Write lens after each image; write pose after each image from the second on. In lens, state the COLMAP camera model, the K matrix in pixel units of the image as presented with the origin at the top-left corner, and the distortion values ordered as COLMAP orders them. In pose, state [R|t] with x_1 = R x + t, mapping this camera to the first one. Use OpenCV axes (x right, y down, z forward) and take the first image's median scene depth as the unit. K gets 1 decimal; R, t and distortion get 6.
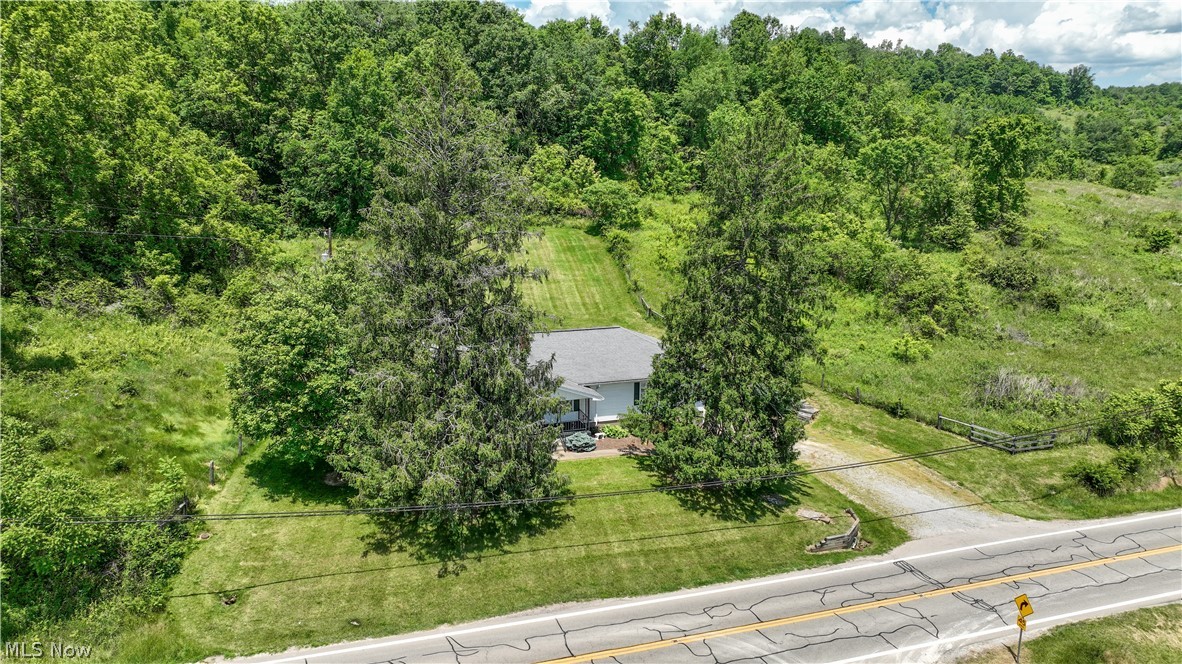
lens RADIAL K [[844.1, 0, 588.5], [0, 844.1, 331.0], [0, 0, 1]] dist [0.007466, 0.004937]
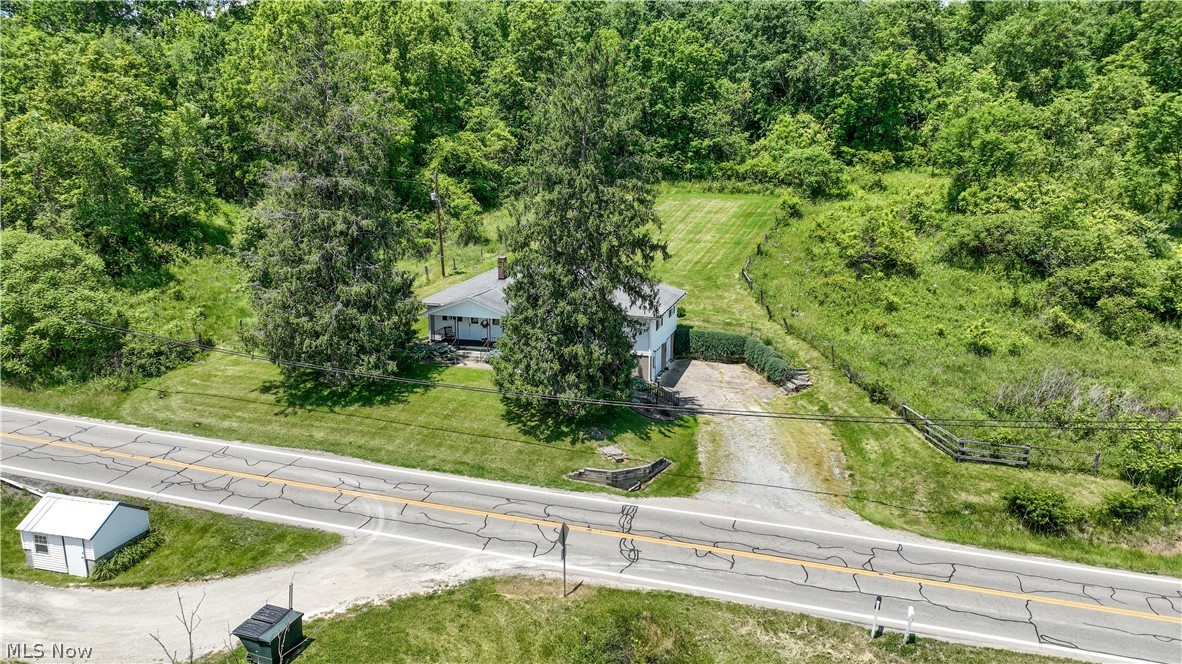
lens RADIAL K [[844.1, 0, 588.5], [0, 844.1, 331.0], [0, 0, 1]] dist [0.007466, 0.004937]
pose [[0.803970, 0.122013, -0.582018, 0.841276], [-0.122945, 0.991683, 0.038064, 0.046387], [0.581822, 0.040954, 0.812284, 0.188379]]
